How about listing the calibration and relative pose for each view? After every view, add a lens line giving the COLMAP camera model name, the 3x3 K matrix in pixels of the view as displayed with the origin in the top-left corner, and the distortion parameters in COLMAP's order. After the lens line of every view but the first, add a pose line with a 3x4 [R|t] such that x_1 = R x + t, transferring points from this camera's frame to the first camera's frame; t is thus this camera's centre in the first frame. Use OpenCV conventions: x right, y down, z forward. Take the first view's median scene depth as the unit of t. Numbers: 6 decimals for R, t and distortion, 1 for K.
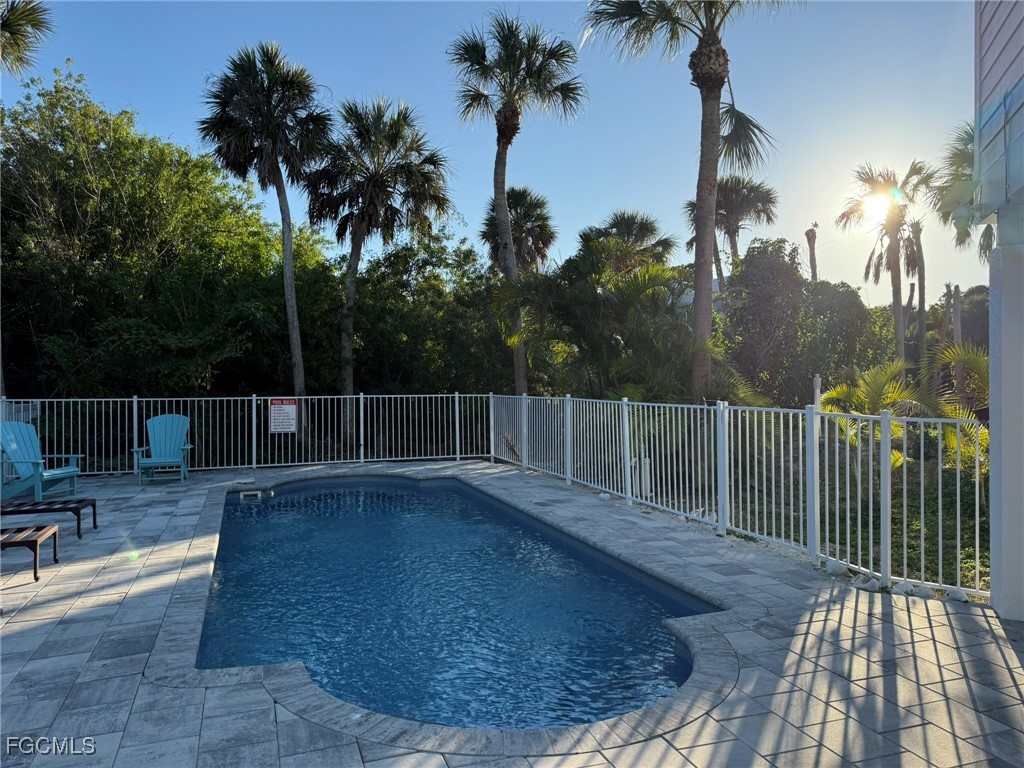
lens RADIAL K [[722.4, 0, 519.1], [0, 722.4, 386.2], [0, 0, 1]] dist [0.055250, -0.068068]
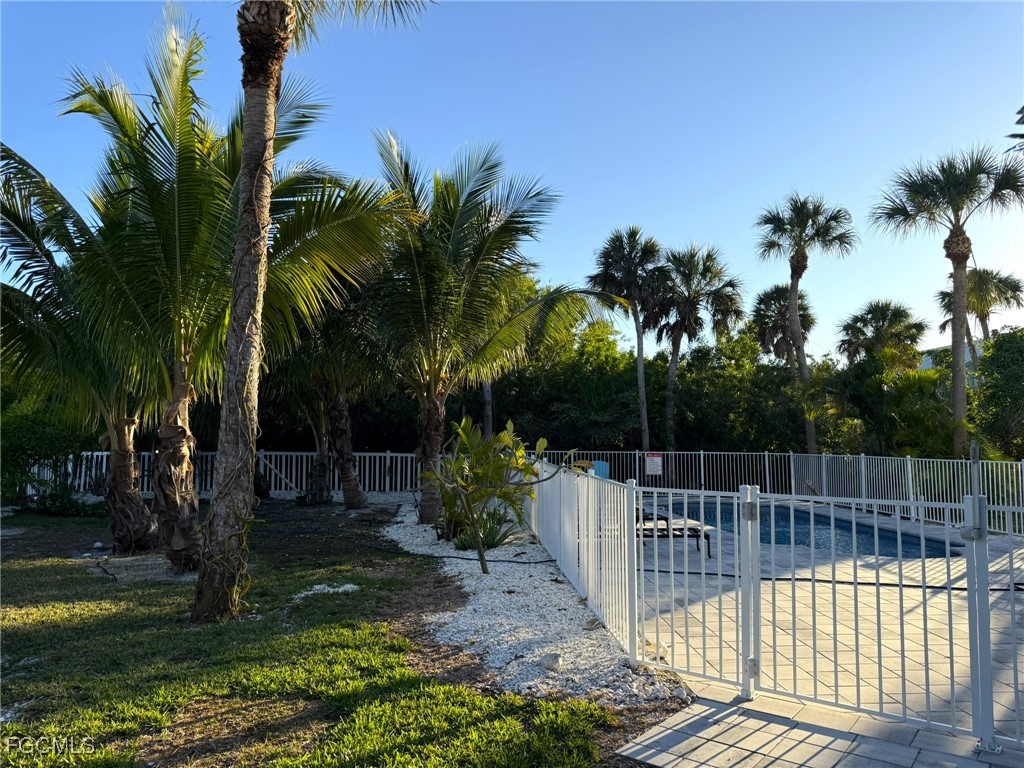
lens RADIAL K [[722.4, 0, 515.8], [0, 722.4, 387.0], [0, 0, 1]] dist [0.055250, -0.068068]
pose [[0.956955, -0.010725, -0.290039, -0.134609], [-0.012683, 0.996817, -0.078706, 0.001420], [0.289960, 0.078997, 0.953773, -0.513750]]
